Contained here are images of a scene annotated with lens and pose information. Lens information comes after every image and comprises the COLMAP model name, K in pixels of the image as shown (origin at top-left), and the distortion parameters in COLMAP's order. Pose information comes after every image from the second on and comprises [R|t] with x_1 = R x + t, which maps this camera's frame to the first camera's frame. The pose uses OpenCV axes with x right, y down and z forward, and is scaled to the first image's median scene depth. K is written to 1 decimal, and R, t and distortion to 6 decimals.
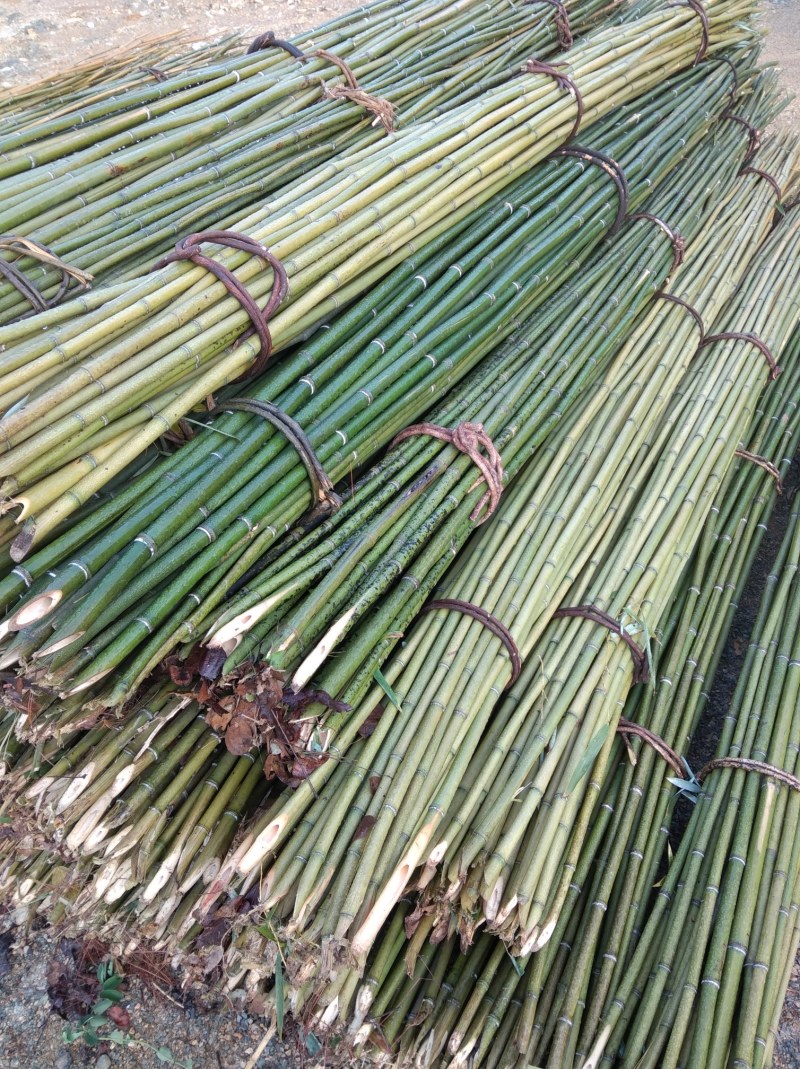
lens RADIAL K [[968.4, 0, 400.0], [0, 968.4, 534.5], [0, 0, 1]] dist [0.012787, -0.028204]
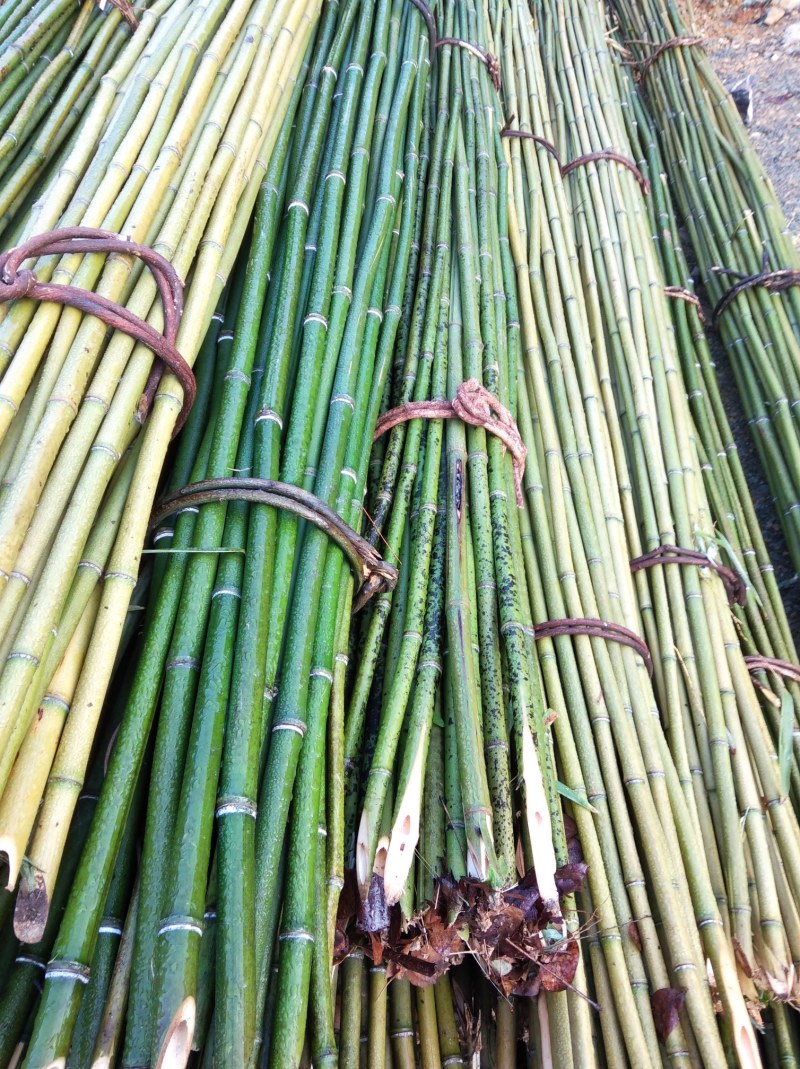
lens RADIAL K [[968.4, 0, 400.0], [0, 968.4, 534.5], [0, 0, 1]] dist [0.012787, -0.028204]
pose [[0.888867, -0.388354, 0.243096, -0.199162], [0.355131, 0.919232, 0.169986, -0.159415], [-0.289477, -0.064764, 0.954992, 0.341060]]
